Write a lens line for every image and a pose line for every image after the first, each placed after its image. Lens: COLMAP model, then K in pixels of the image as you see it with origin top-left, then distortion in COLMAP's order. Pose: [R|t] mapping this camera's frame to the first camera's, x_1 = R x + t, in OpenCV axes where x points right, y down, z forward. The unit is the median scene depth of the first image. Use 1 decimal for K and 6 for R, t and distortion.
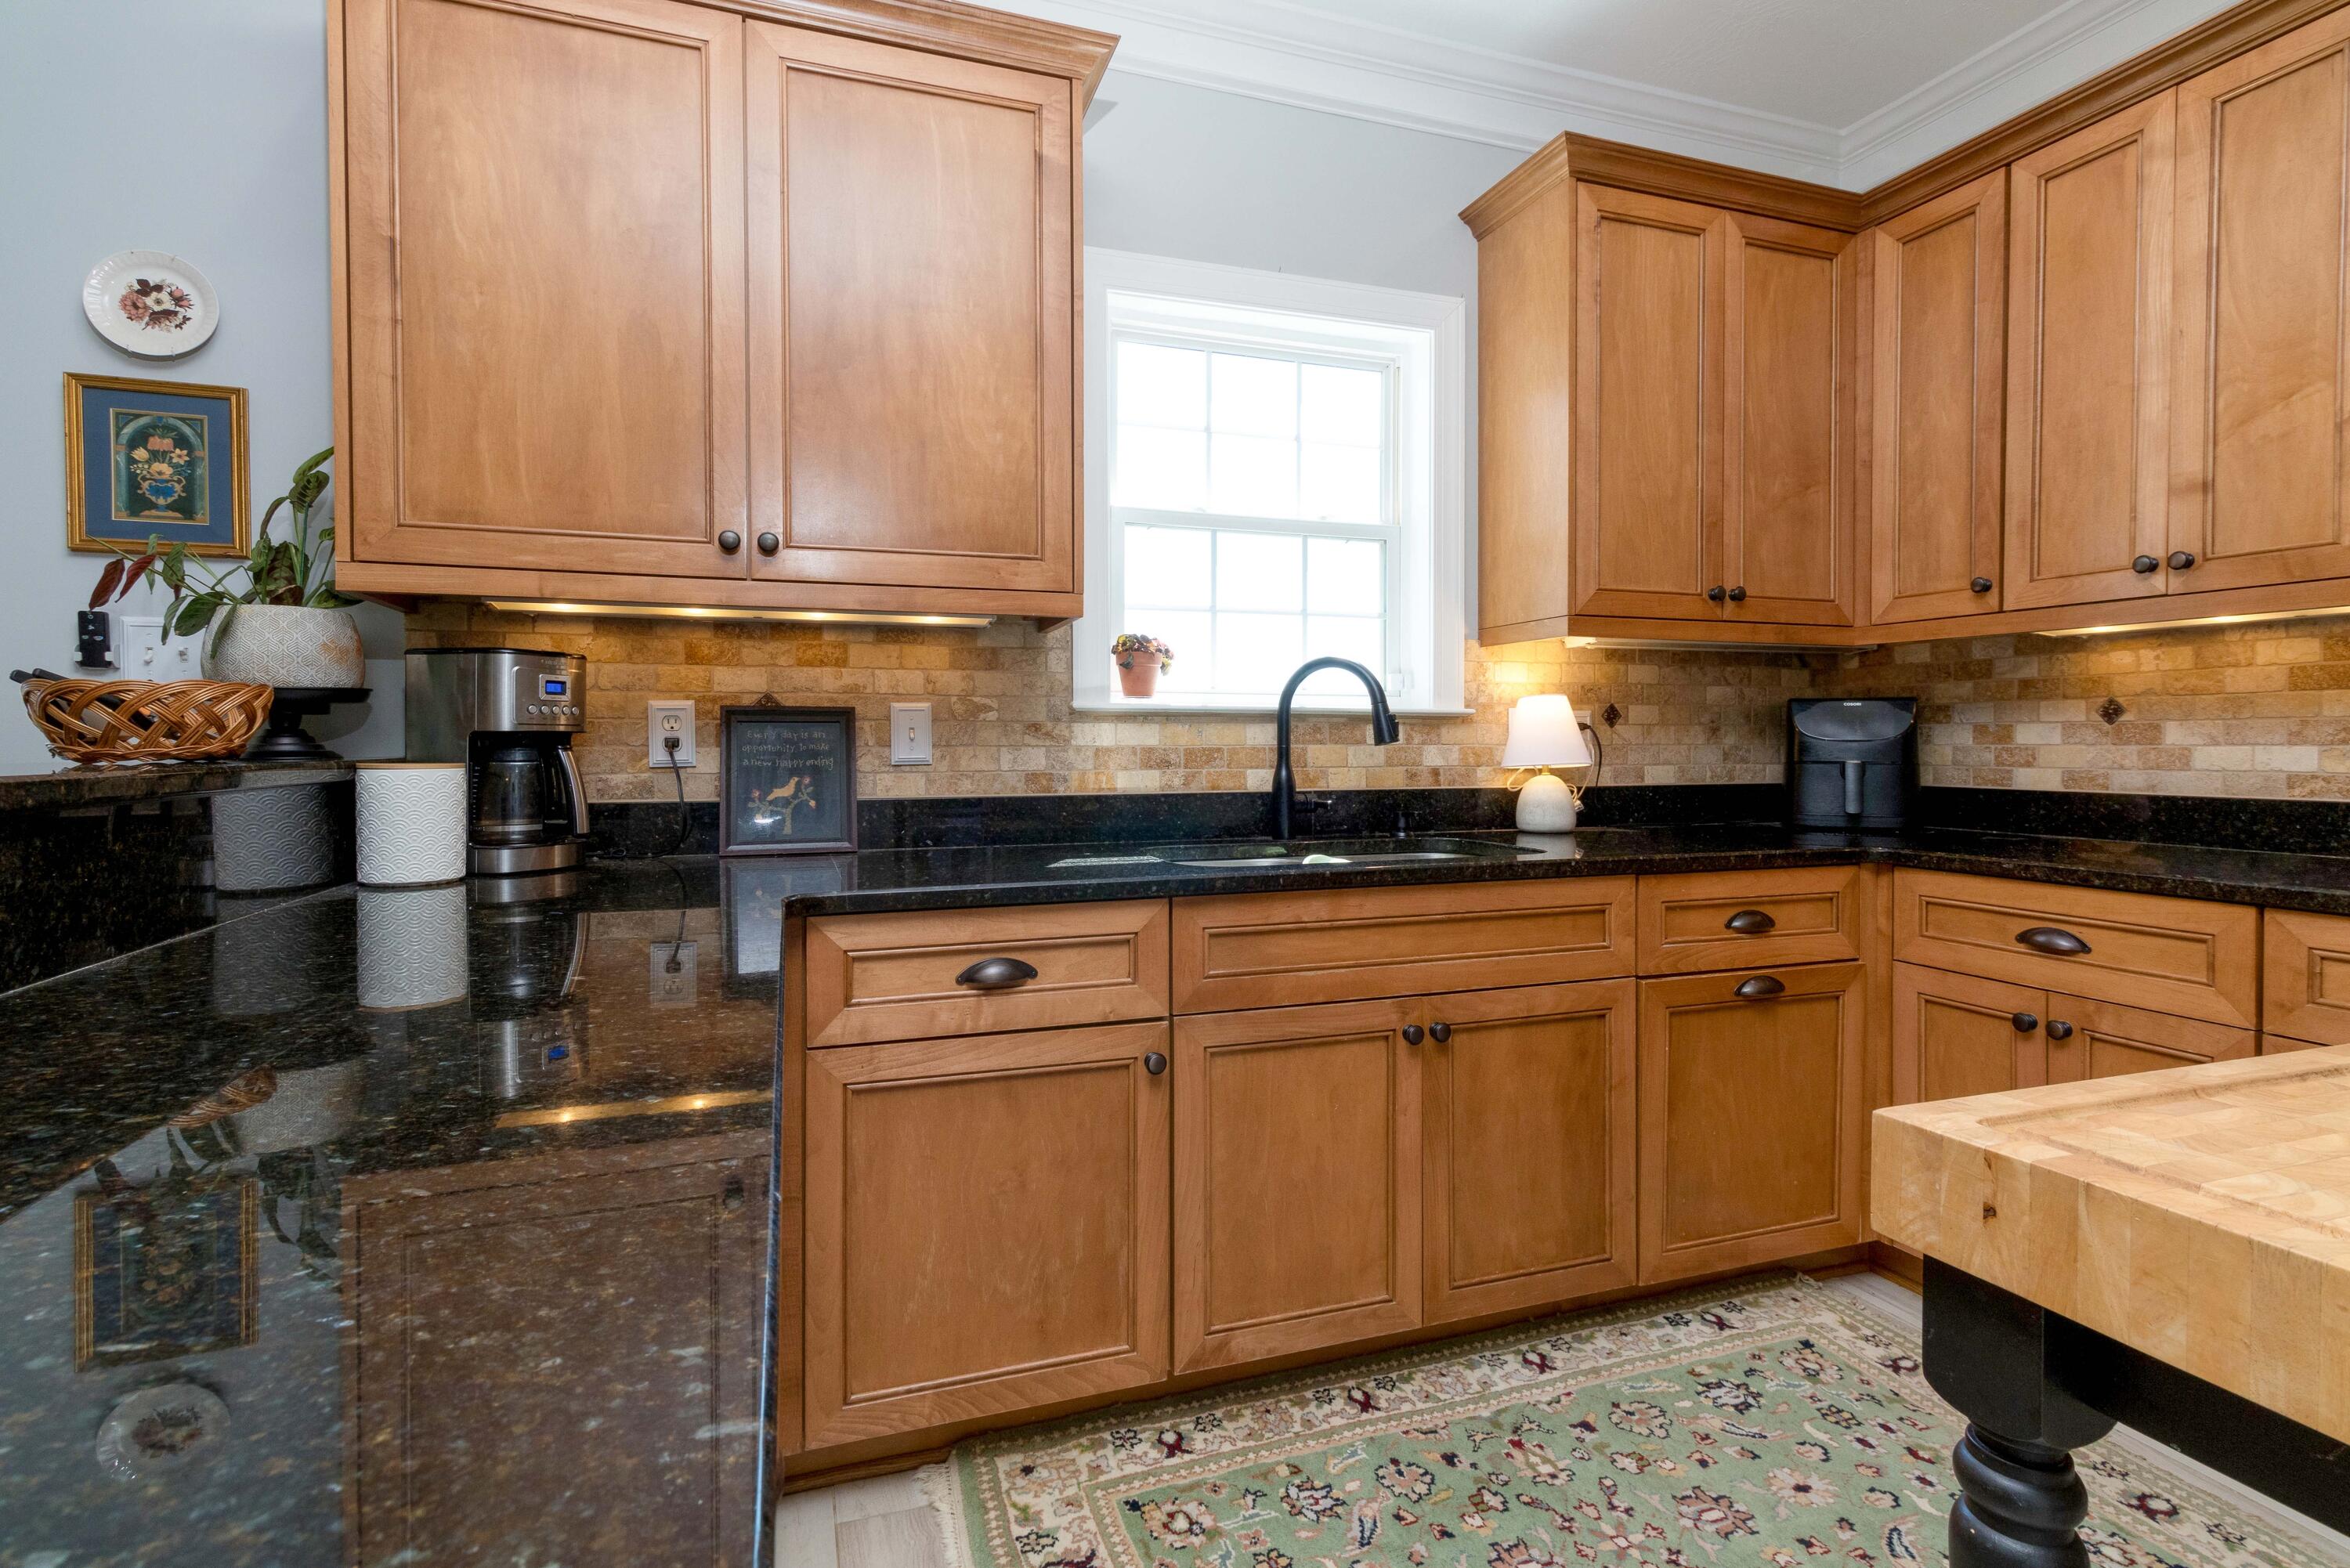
lens RADIAL K [[1121.7, 0, 1184.0], [0, 1121.7, 750.8], [0, 0, 1]] dist [0.008116, 0.000626]
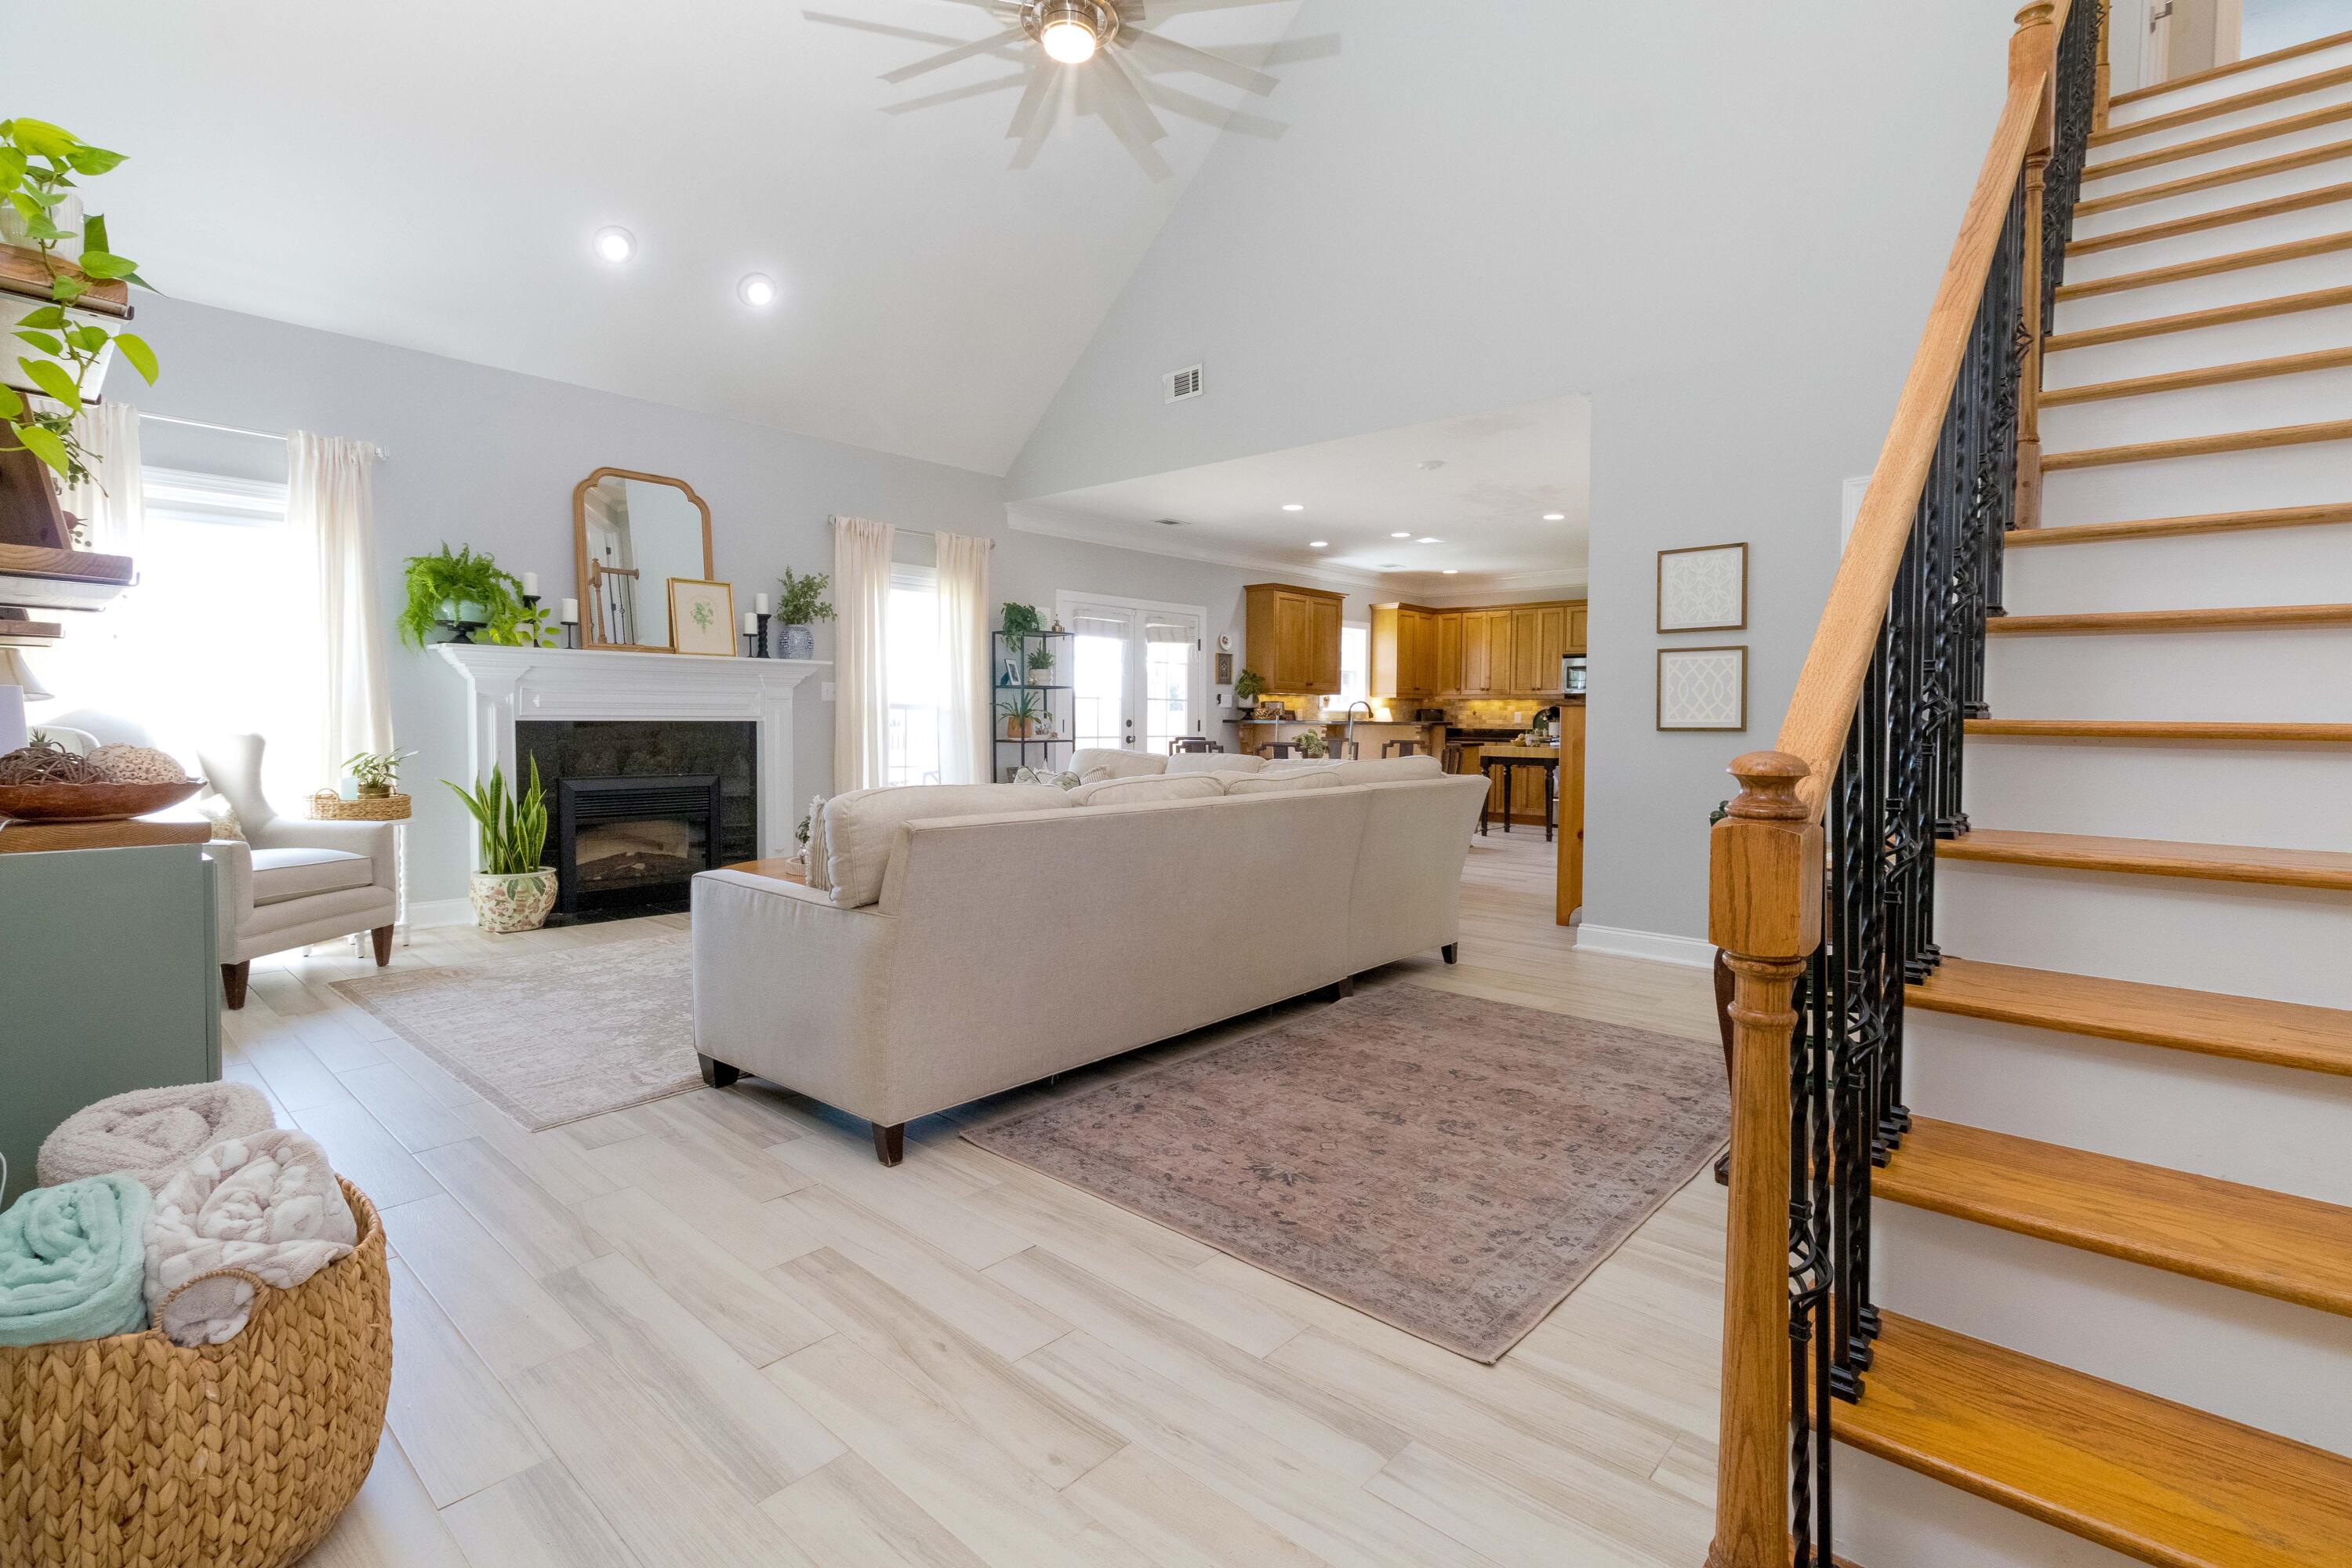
lens RADIAL K [[1094.9, 0, 1189.2], [0, 1094.9, 751.9], [0, 0, 1]] dist [0.005617, 0.000017]
pose [[0.880239, -0.005914, 0.474493, -2.952134], [-0.007778, 0.999608, 0.026889, 0.021891], [-0.474466, -0.027360, 0.879848, -3.054407]]
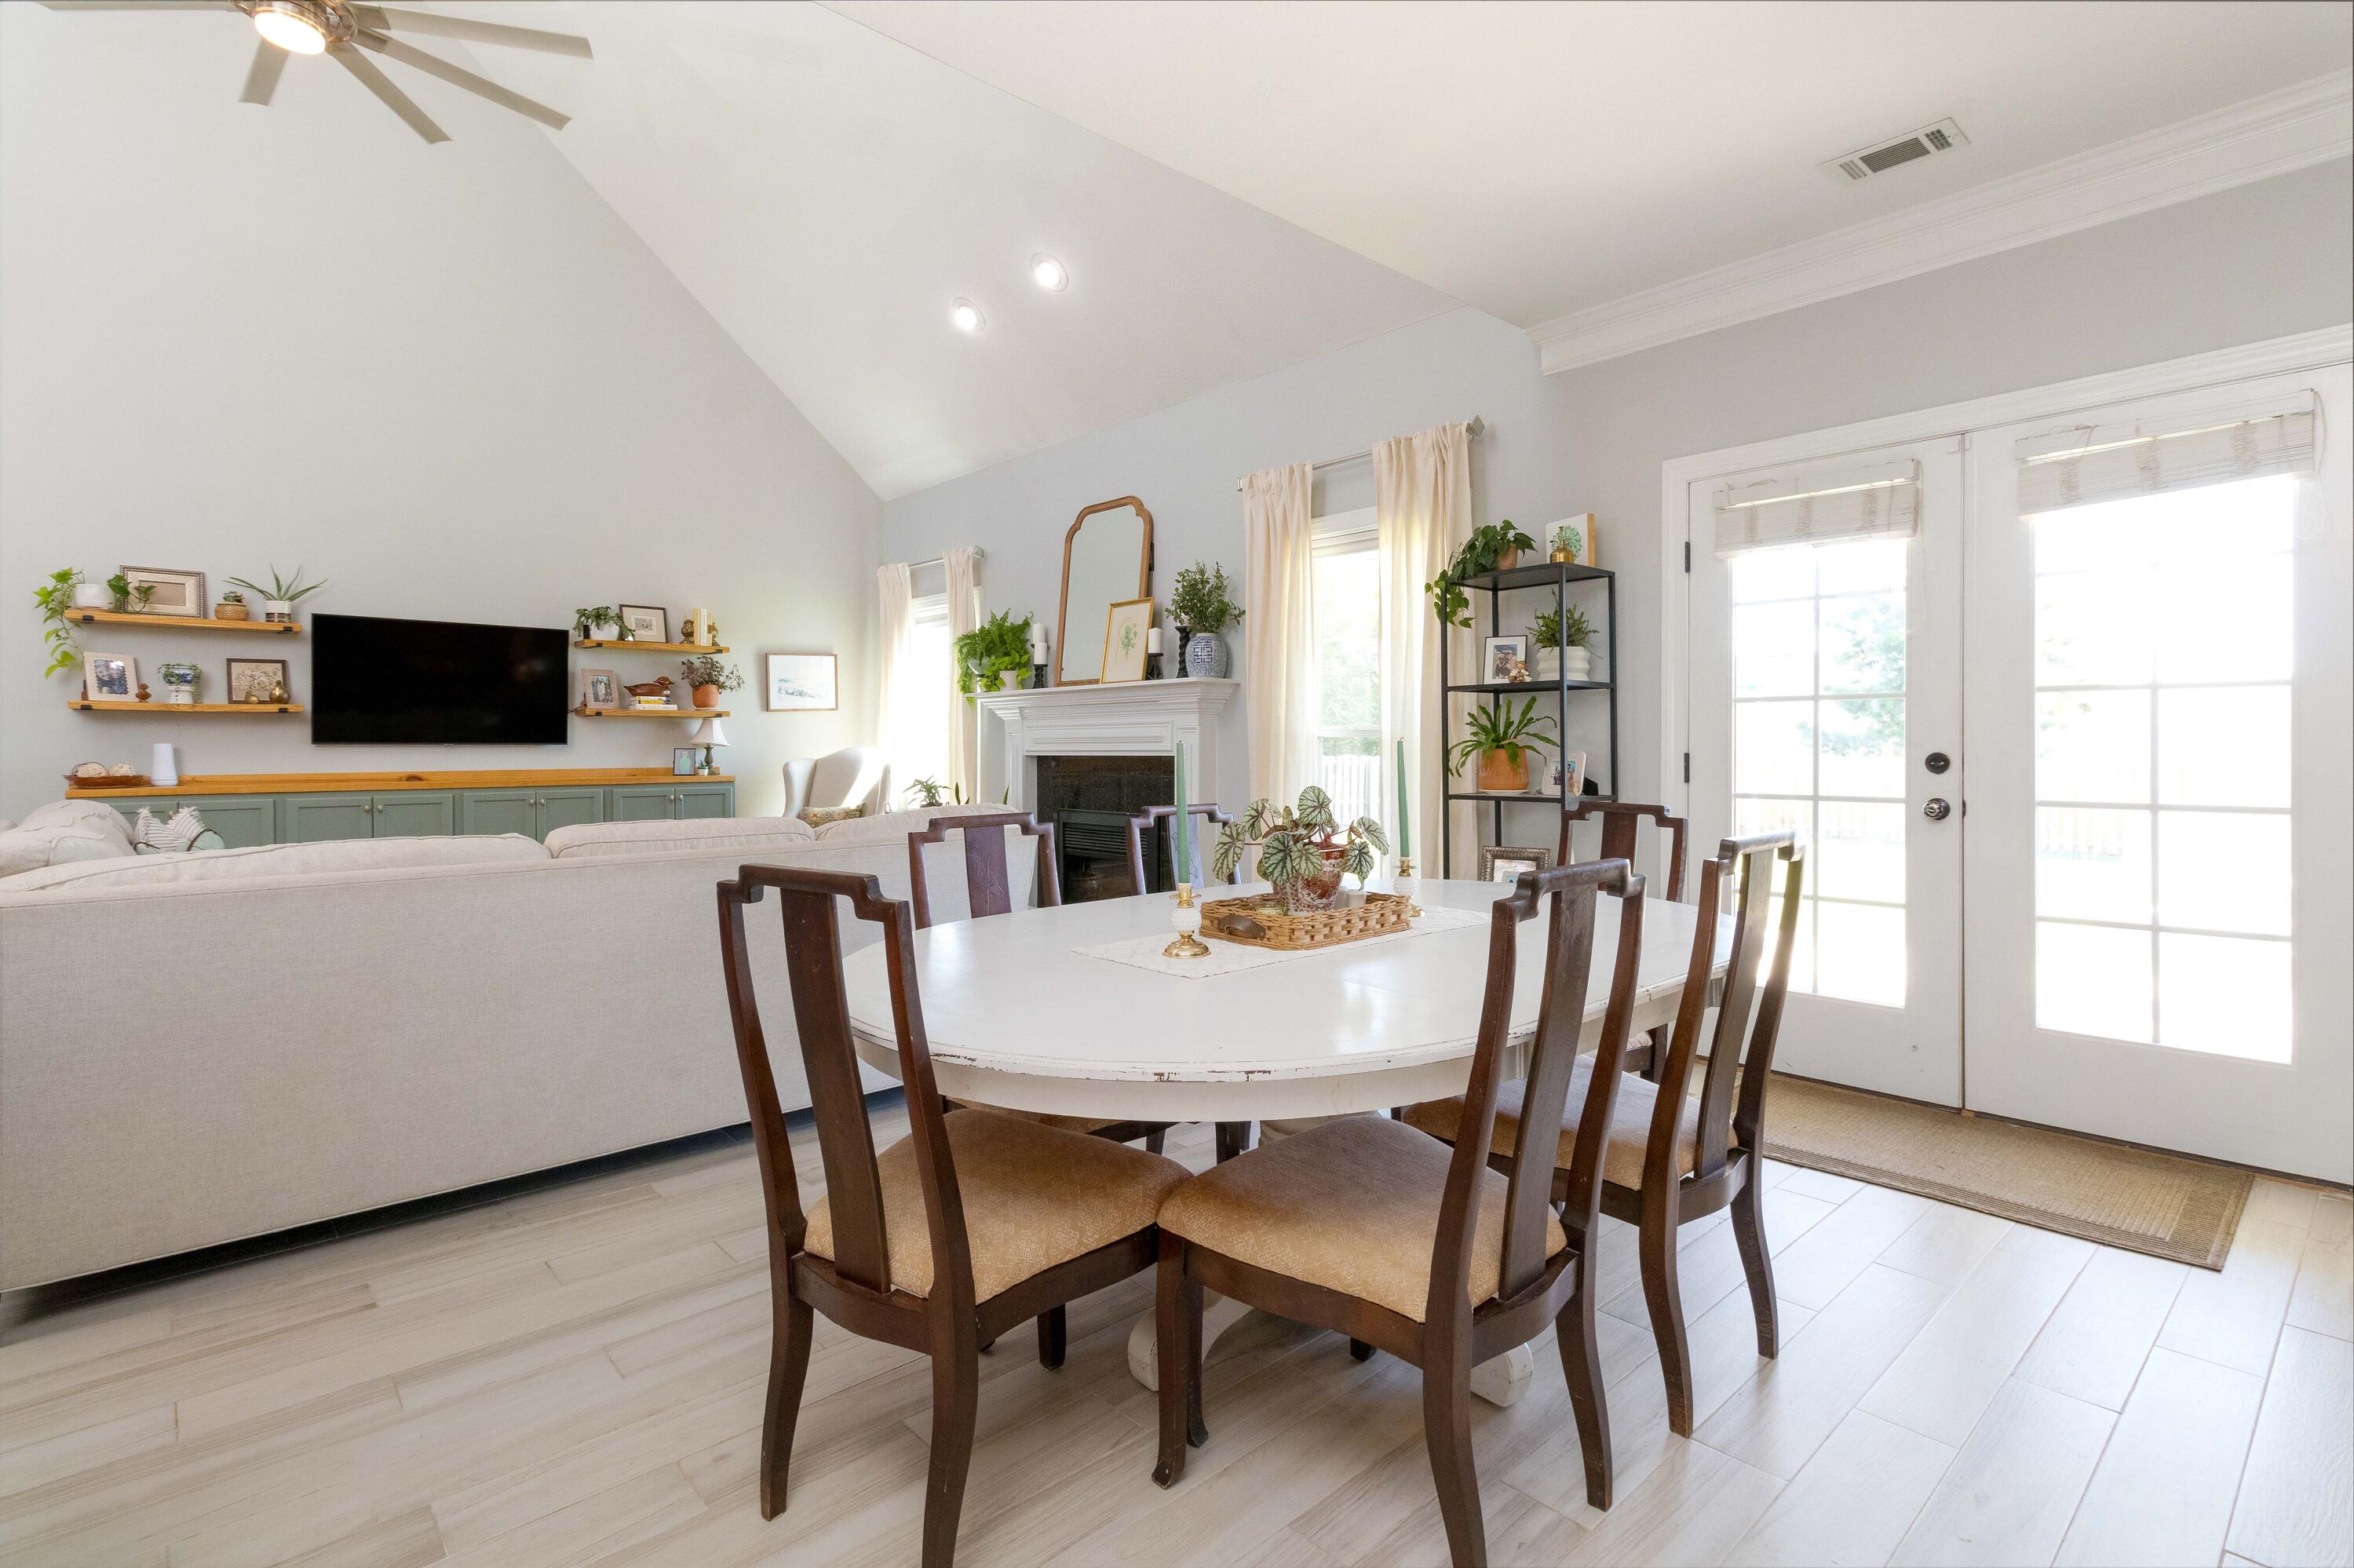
lens RADIAL K [[1095.7, 0, 1190.2], [0, 1095.7, 751.8], [0, 0, 1]] dist [0.005617, 0.000017]
pose [[0.378839, 0.006657, -0.925439, -0.265910], [-0.002343, 0.999978, 0.006234, 0.005225], [0.925460, -0.000193, 0.378846, -0.804887]]
